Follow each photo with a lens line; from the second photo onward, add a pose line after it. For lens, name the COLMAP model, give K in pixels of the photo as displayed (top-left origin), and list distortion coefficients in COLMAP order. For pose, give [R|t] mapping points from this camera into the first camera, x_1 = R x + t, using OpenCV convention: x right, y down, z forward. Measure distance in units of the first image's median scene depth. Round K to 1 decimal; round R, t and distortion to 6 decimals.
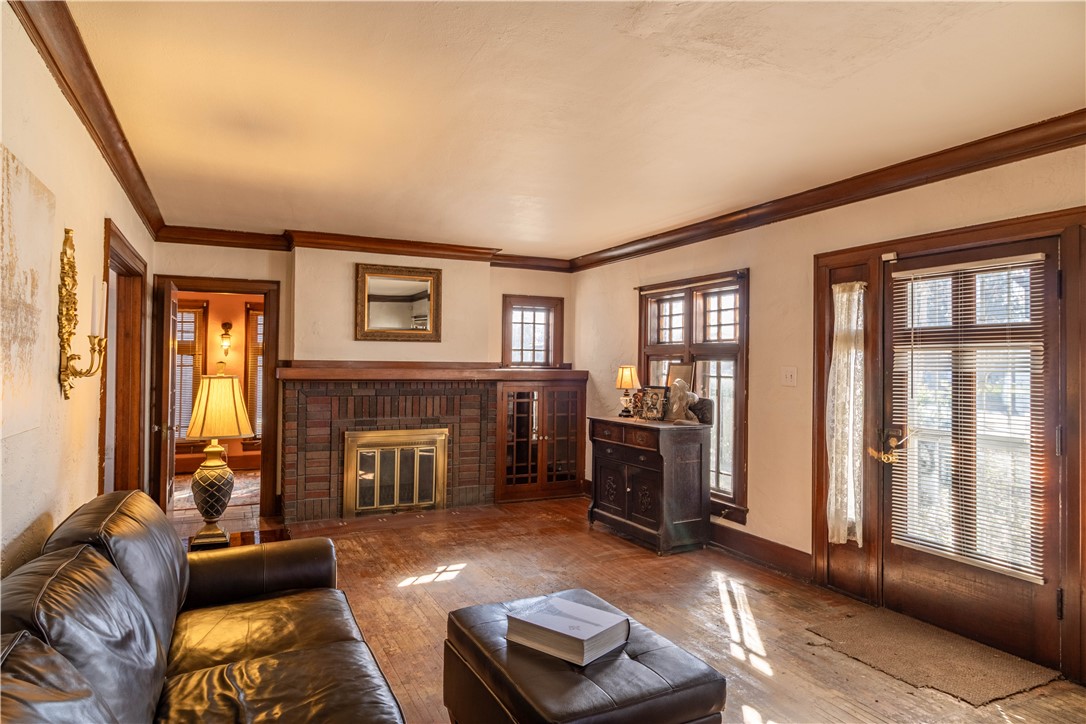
lens RADIAL K [[667.2, 0, 542.1], [0, 667.2, 363.5], [0, 0, 1]] dist [-0.000397, 0.000033]
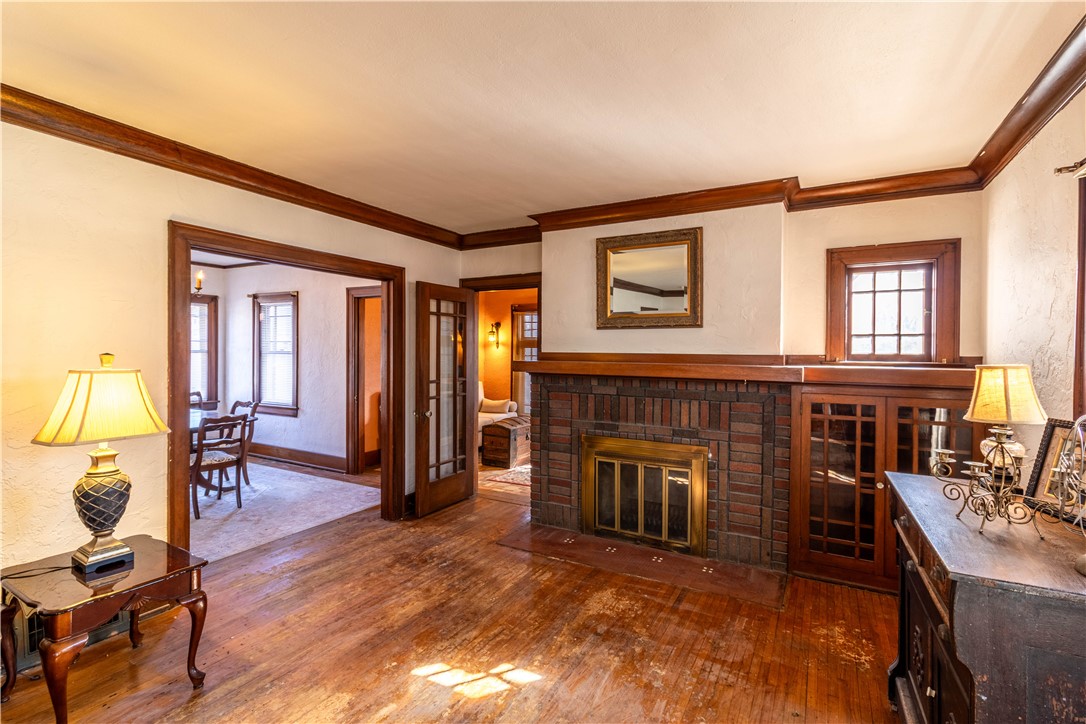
lens RADIAL K [[498.3, 0, 542.2], [0, 498.3, 353.1], [0, 0, 1]] dist [0.001492, 0.000346]
pose [[0.582255, -0.001573, -0.813004, 0.193973], [-0.001786, 0.999993, -0.003214, -0.001740], [0.813004, 0.003323, 0.582249, 0.549541]]
